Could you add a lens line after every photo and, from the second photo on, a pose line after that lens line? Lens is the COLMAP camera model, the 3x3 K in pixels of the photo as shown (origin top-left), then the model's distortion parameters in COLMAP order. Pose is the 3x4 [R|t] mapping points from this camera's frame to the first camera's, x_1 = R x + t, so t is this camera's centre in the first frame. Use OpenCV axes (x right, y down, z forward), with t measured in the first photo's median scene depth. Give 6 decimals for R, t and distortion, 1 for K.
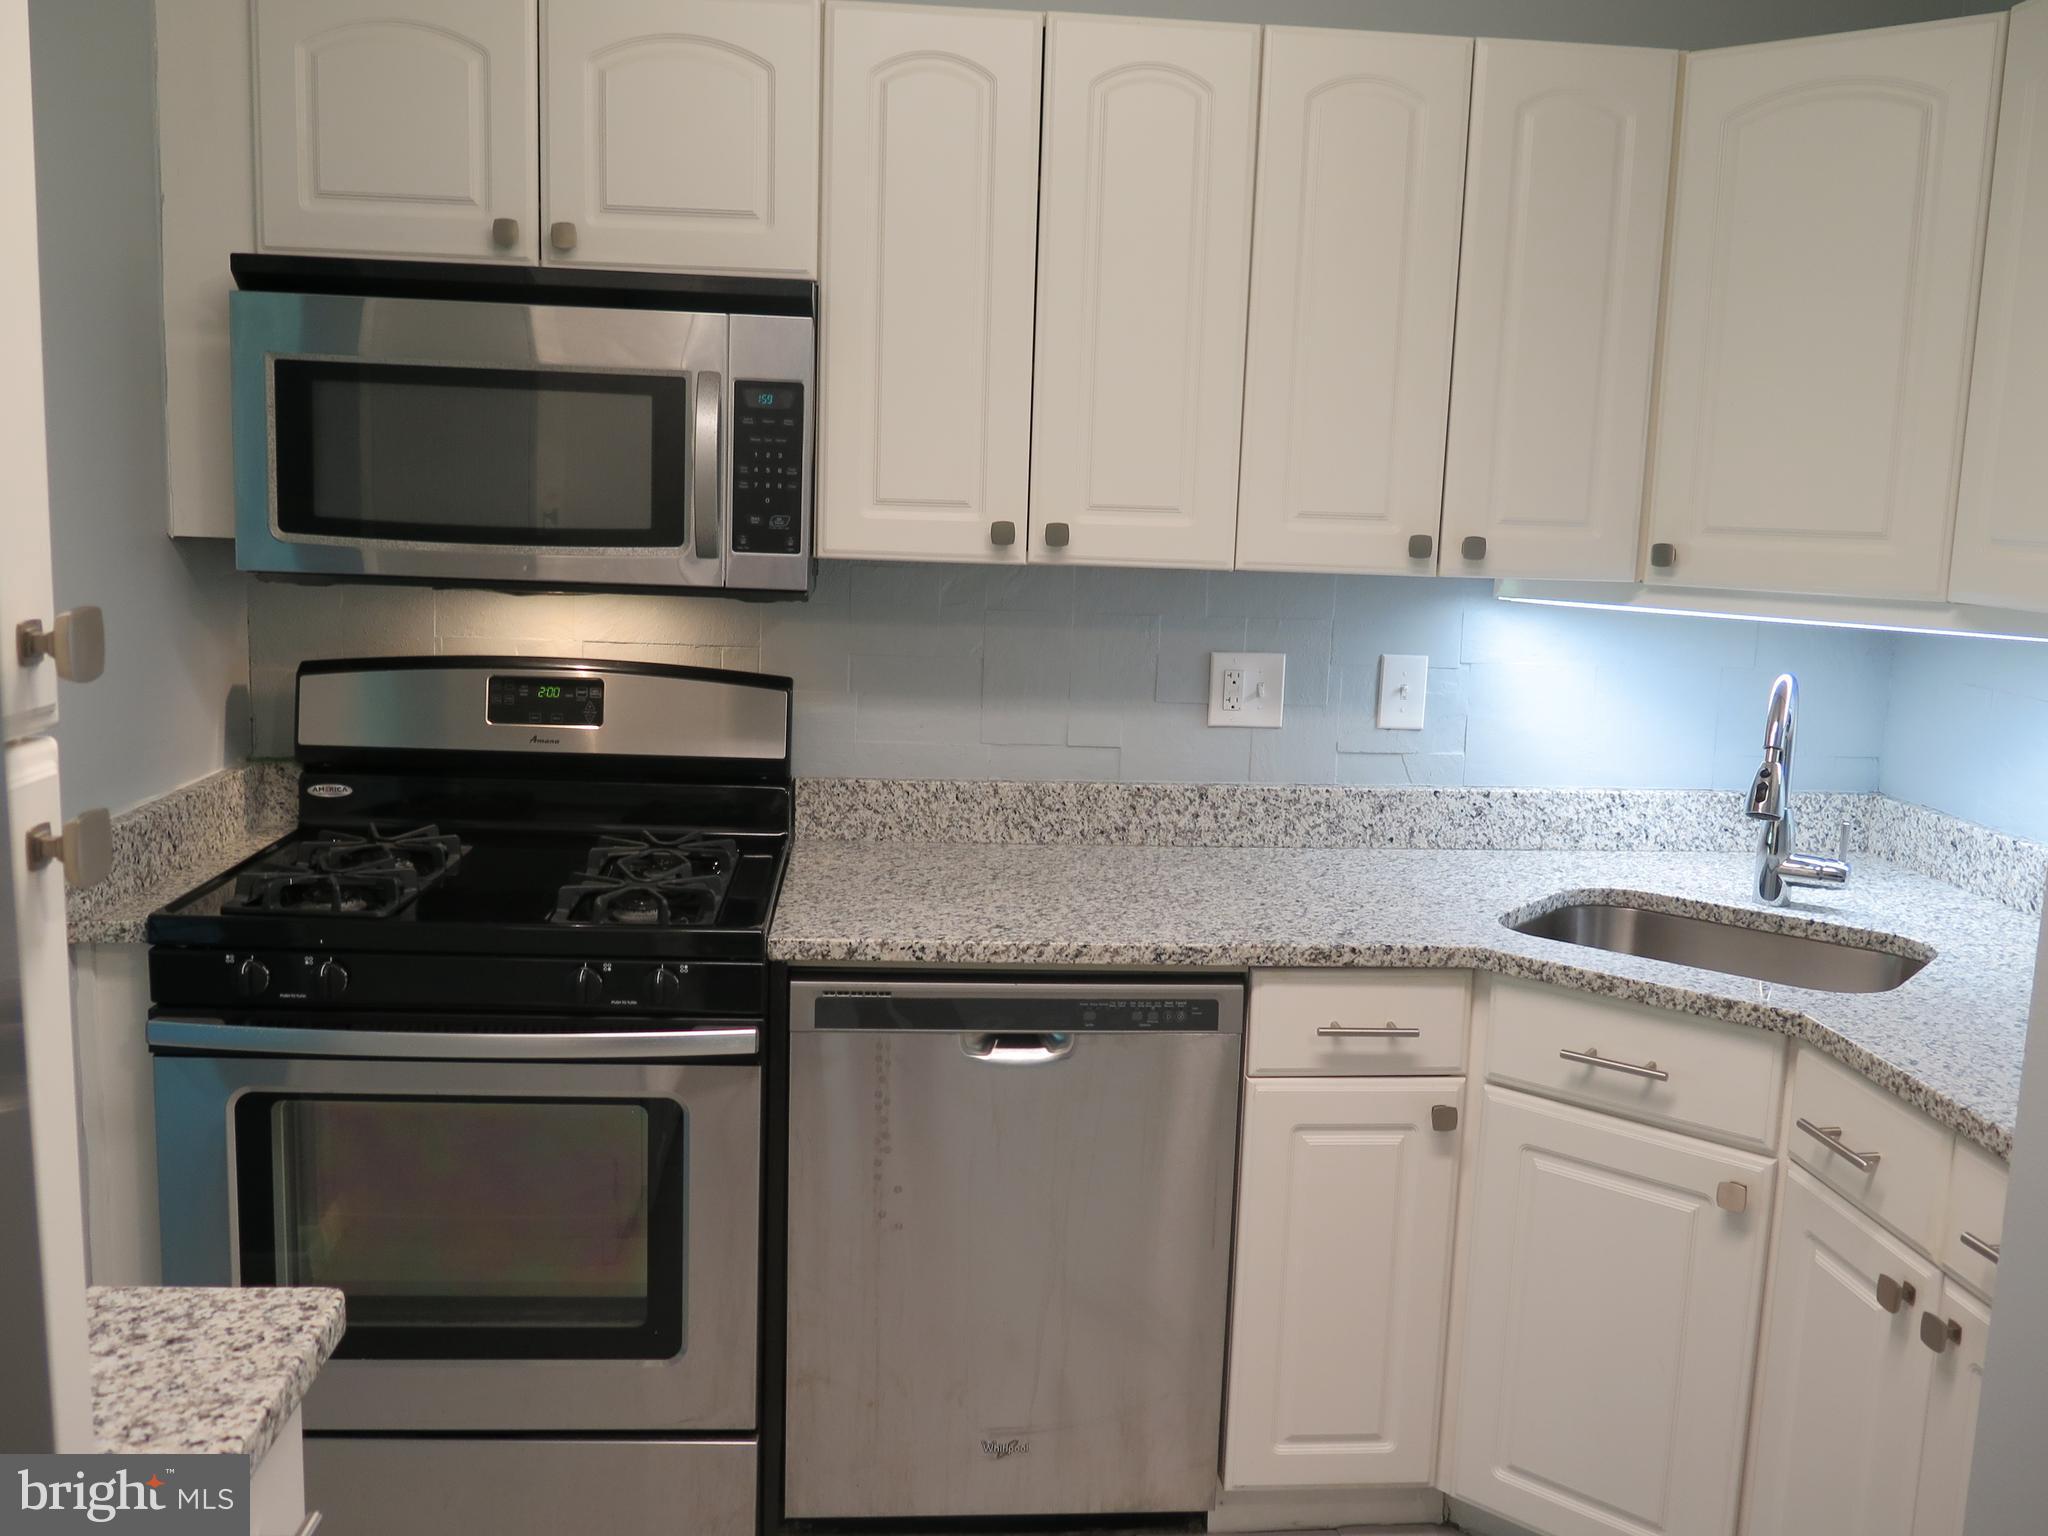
lens RADIAL K [[1721.9, 0, 1025.3], [0, 1721.9, 768.7], [0, 0, 1]] dist [-0.011156, -0.018546]
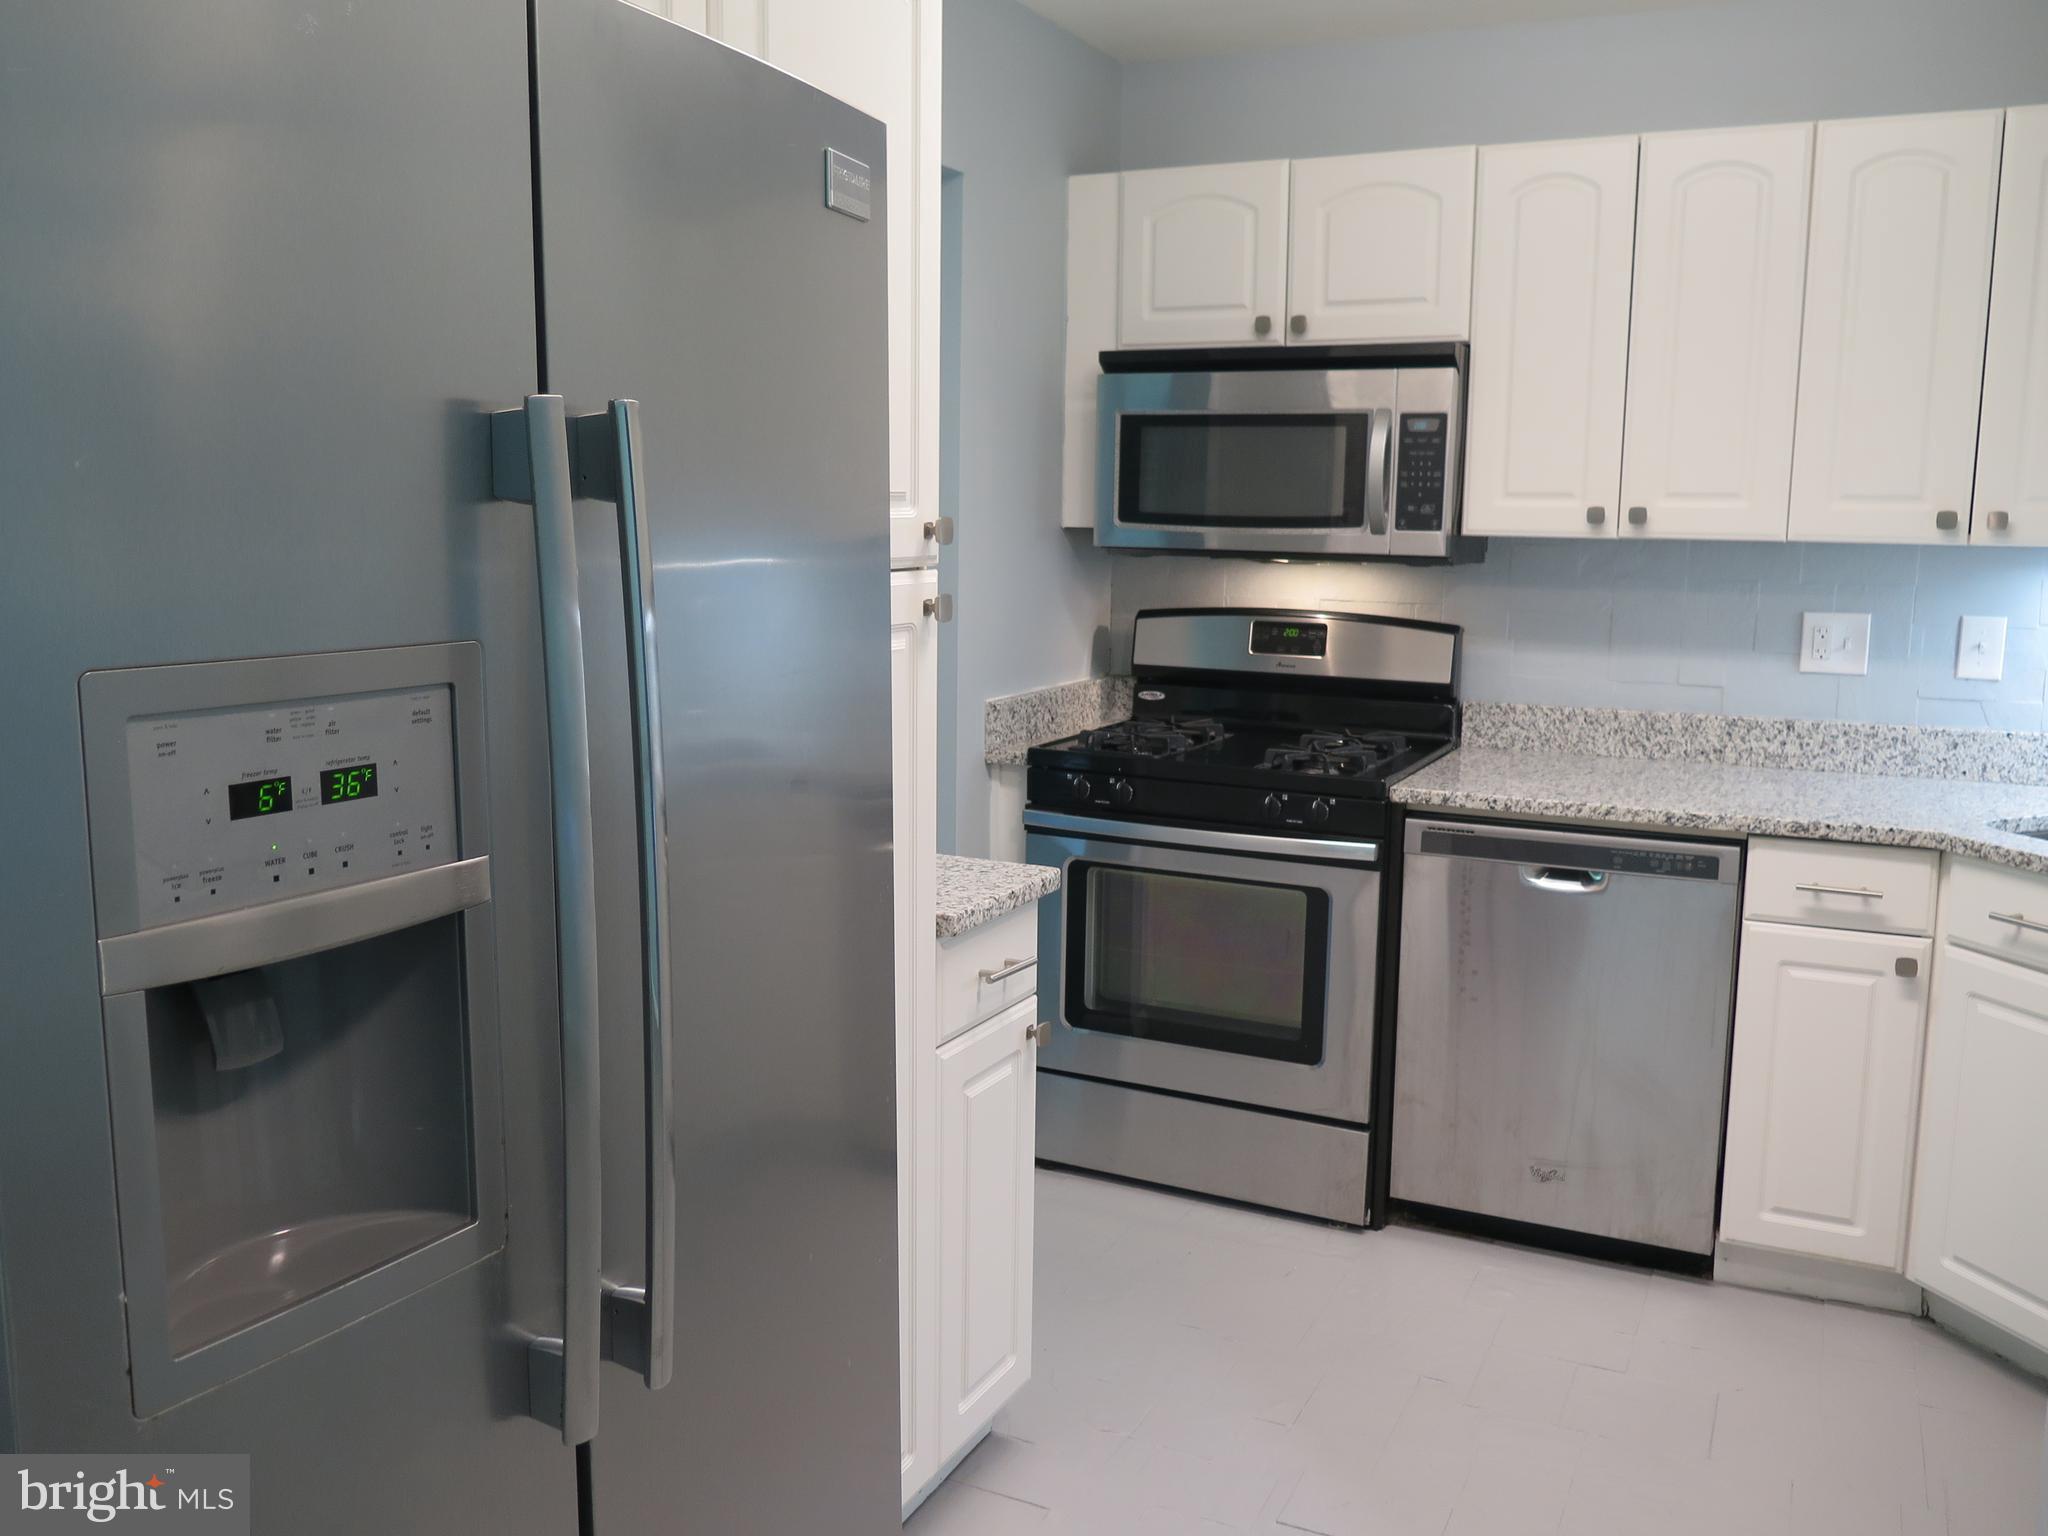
lens RADIAL K [[1721.9, 0, 1029.7], [0, 1721.9, 771.0], [0, 0, 1]] dist [-0.011156, -0.018546]
pose [[0.860571, 0.053818, -0.506480, 0.301314], [-0.061462, 0.998108, 0.001627, 0.091083], [0.505609, 0.029729, 0.862250, -0.397346]]
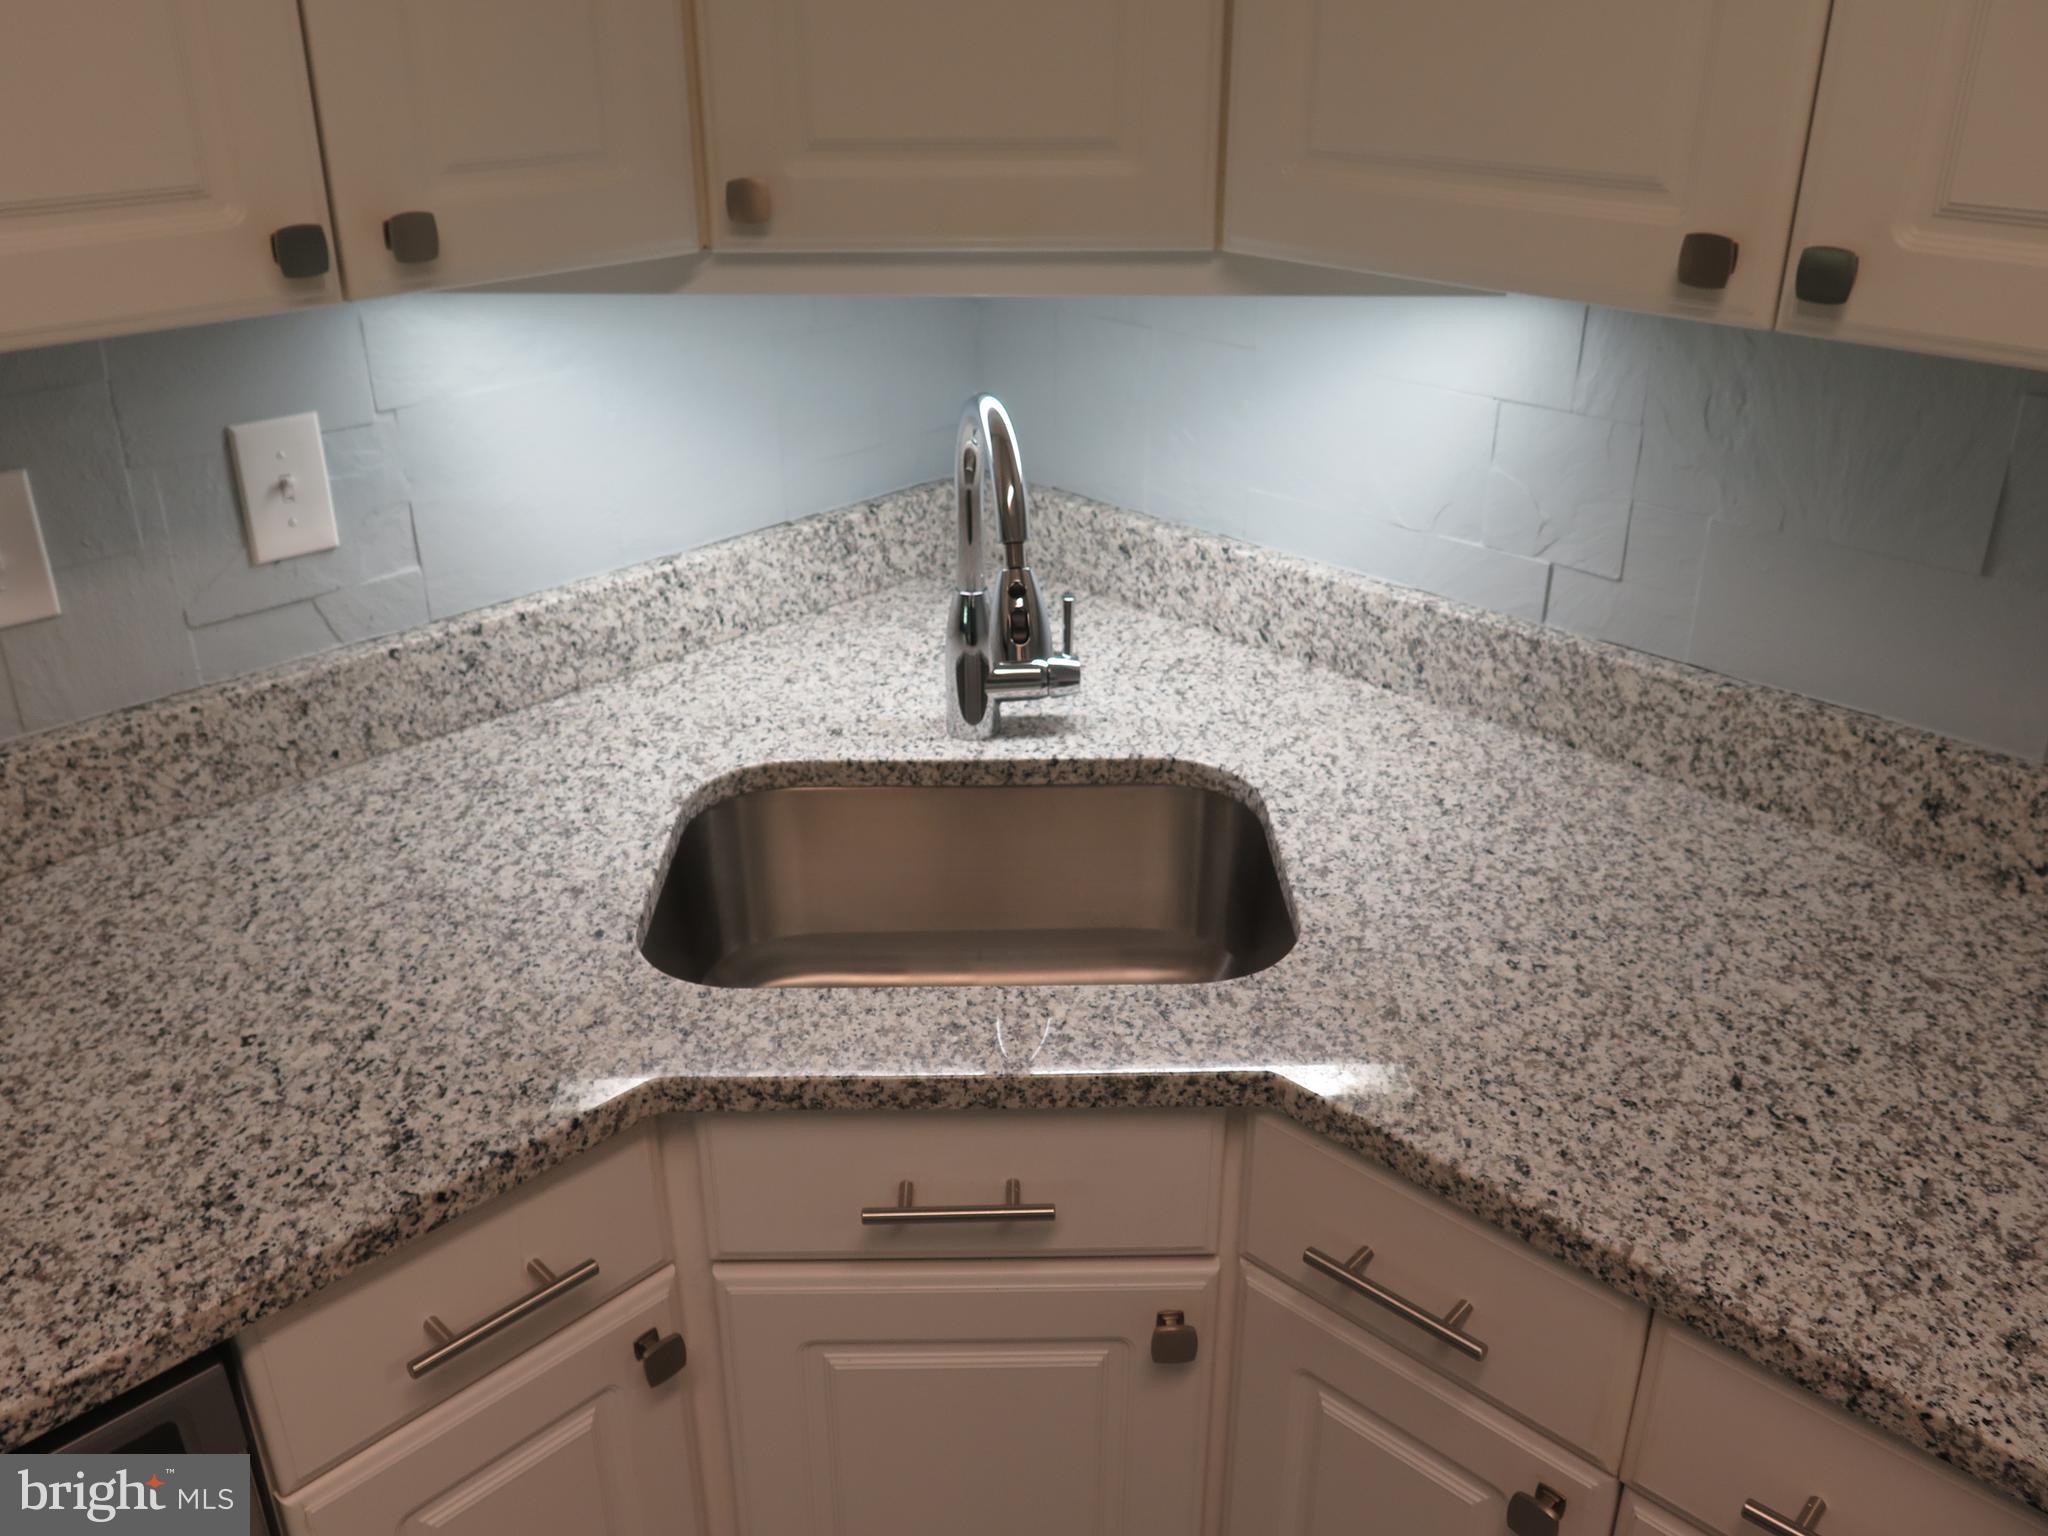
lens RADIAL K [[1721.9, 0, 1030.2], [0, 1721.9, 757.0], [0, 0, 1]] dist [-0.011156, -0.018546]
pose [[0.753481, -0.307428, 0.581167, 0.069825], [0.128212, 0.935680, 0.328733, -0.130926], [-0.644847, -0.173181, 0.744433, 0.521341]]
